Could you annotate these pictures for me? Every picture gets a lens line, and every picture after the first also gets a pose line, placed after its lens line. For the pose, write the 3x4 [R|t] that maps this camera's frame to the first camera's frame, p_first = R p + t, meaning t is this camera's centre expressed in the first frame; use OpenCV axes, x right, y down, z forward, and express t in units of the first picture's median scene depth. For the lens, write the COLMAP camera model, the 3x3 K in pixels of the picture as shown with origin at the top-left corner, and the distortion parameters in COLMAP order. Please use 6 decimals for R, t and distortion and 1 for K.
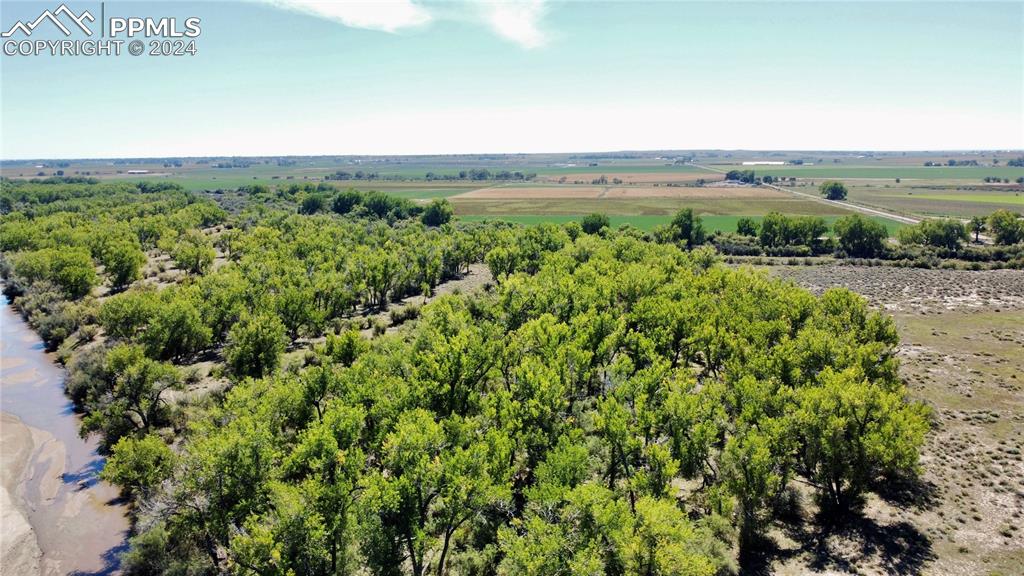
lens RADIAL K [[769.4, 0, 512.0], [0, 769.4, 288.0], [0, 0, 1]] dist [0.003245, -0.003113]
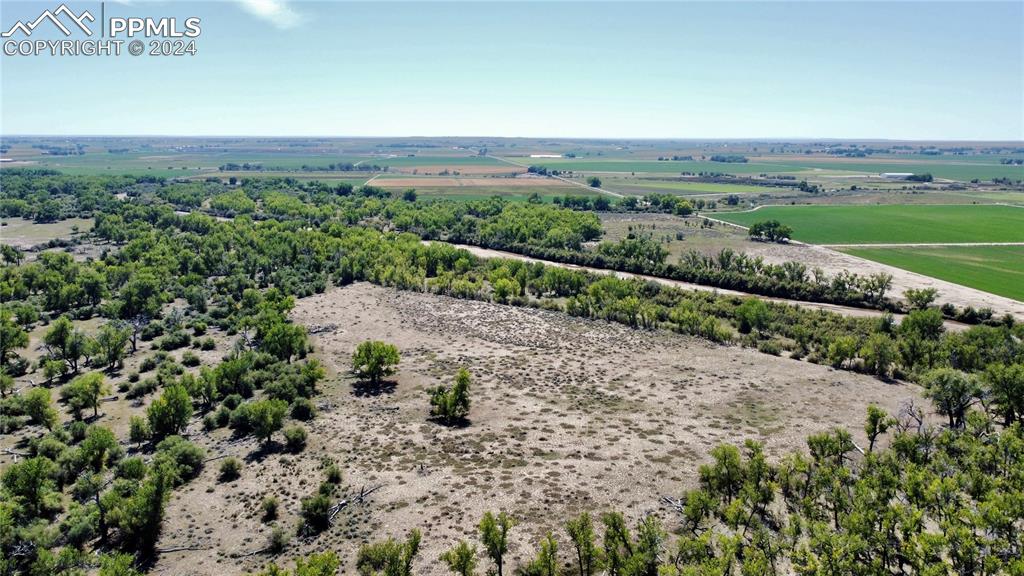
lens RADIAL K [[811.7, 0, 512.0], [0, 811.7, 288.0], [0, 0, 1]] dist [0.002692, -0.000403]
pose [[0.959938, -0.037090, 0.277748, -0.696773], [0.032772, 0.999259, 0.020173, 0.177515], [-0.278291, -0.010263, 0.960442, -1.779412]]
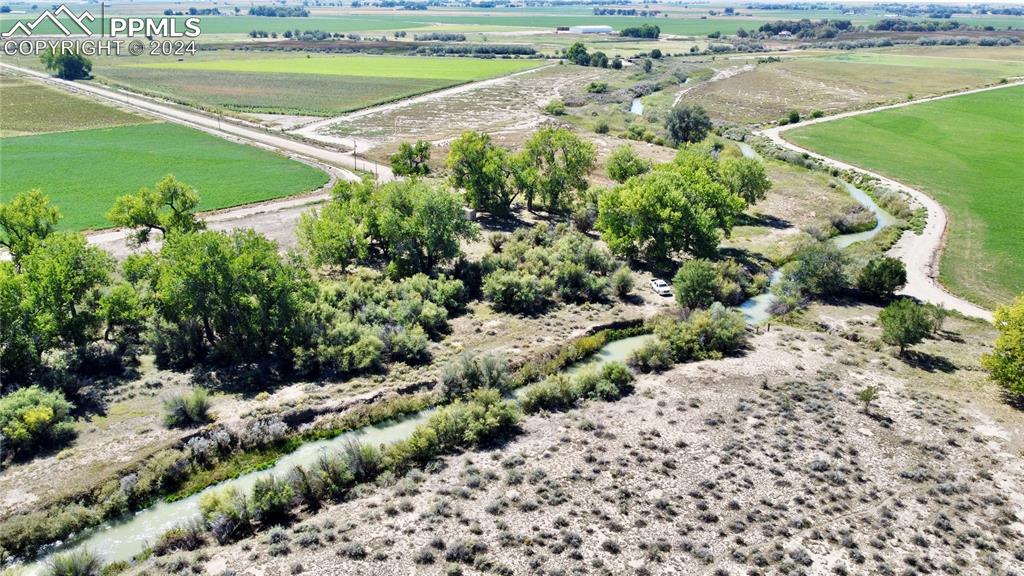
lens RADIAL K [[769.4, 0, 512.0], [0, 769.4, 288.0], [0, 0, 1]] dist [0.003245, -0.003113]
pose [[0.616436, -0.263725, 0.741928, 0.329134], [0.121453, 0.962813, 0.241330, -0.142905], [-0.777982, -0.058655, 0.625542, 0.807086]]
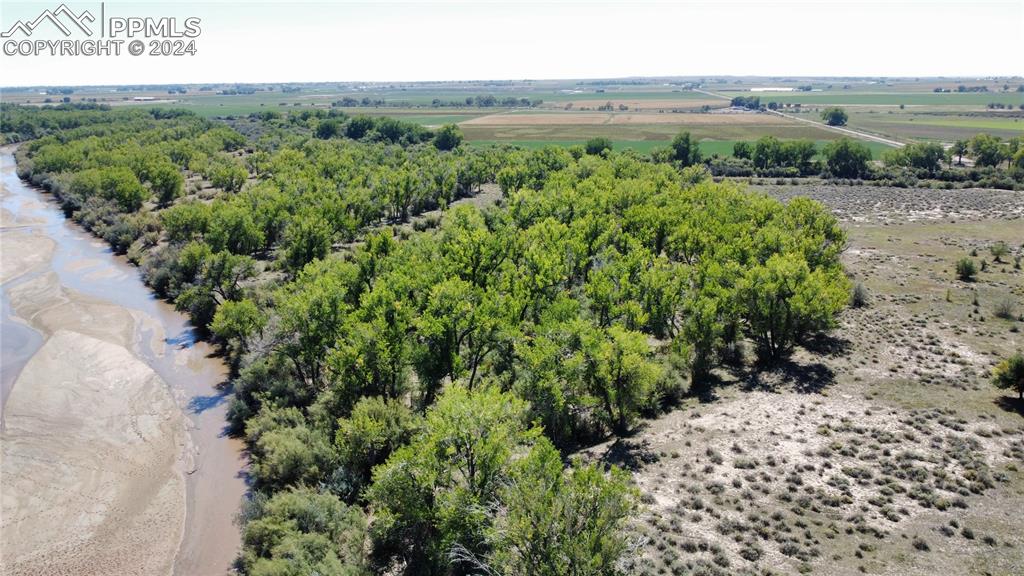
lens RADIAL K [[769.4, 0, 512.0], [0, 769.4, 288.0], [0, 0, 1]] dist [0.003245, -0.003113]
pose [[0.999966, 0.001628, -0.008026, -0.002201], [-0.000889, 0.995835, 0.091173, 0.016913], [0.008141, -0.091163, 0.995803, -0.094444]]
